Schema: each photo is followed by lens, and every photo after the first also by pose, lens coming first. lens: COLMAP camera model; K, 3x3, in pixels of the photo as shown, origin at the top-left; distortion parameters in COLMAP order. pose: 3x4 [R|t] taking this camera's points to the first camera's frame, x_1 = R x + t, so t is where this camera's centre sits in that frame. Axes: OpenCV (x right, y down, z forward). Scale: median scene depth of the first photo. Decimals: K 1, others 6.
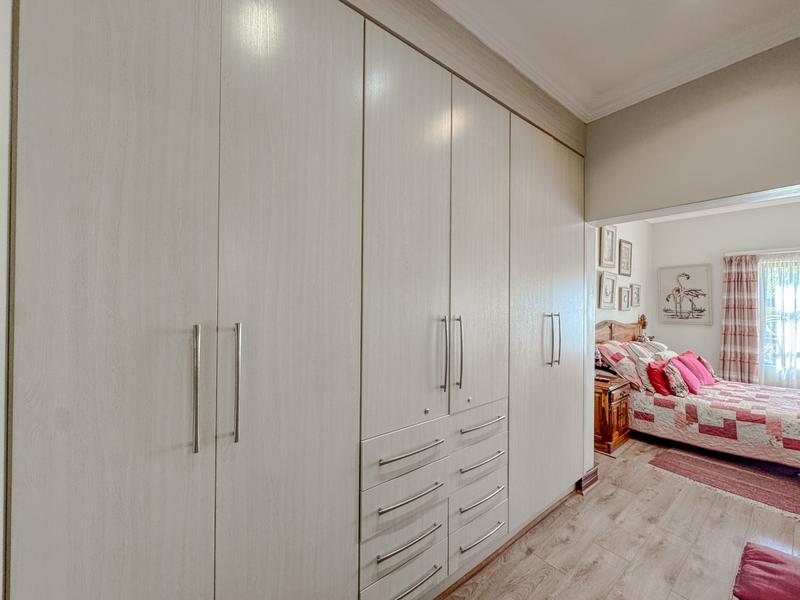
lens RADIAL K [[317.9, 0, 400.0], [0, 317.9, 300.0], [0, 0, 1]] dist [-0.001562, 0.000049]
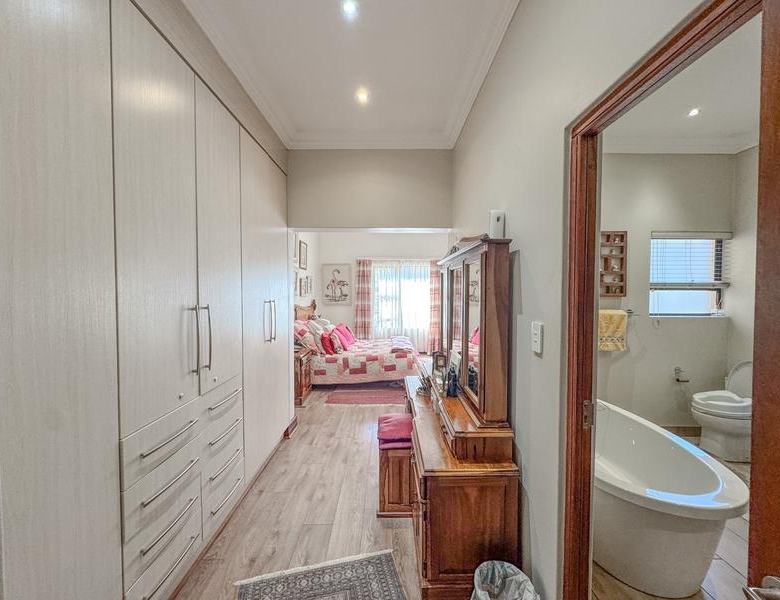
lens RADIAL K [[318.2, 0, 389.6], [0, 318.2, 299.1], [0, 0, 1]] dist [-0.002192, -0.000458]
pose [[0.606385, -0.029022, 0.794641, -0.147338], [0.000797, 0.999355, 0.035891, -0.003433], [-0.795171, -0.021130, 0.606017, -0.079066]]
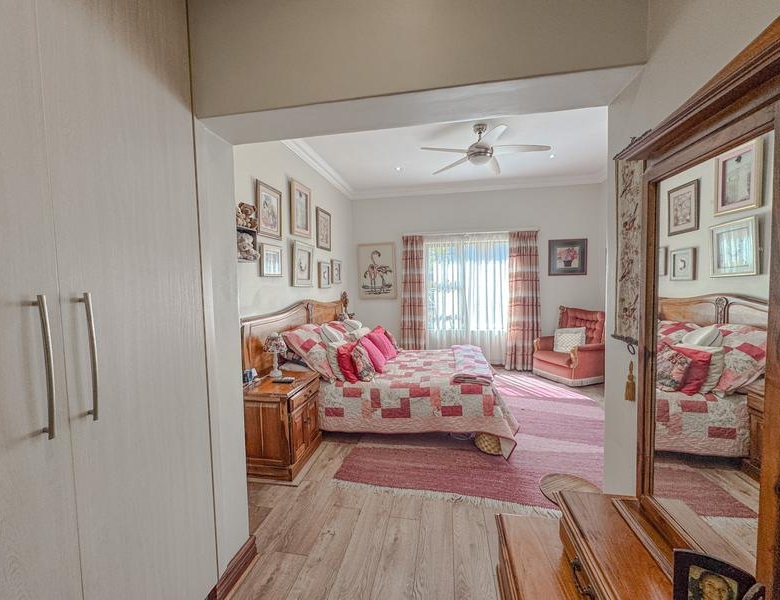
lens RADIAL K [[318.2, 0, 389.6], [0, 318.2, 299.1], [0, 0, 1]] dist [-0.002192, -0.000458]
pose [[0.741909, -0.057542, 0.668026, 0.346877], [0.023927, 0.997948, 0.059388, 0.022002], [-0.670073, -0.028077, 0.741764, 0.298742]]
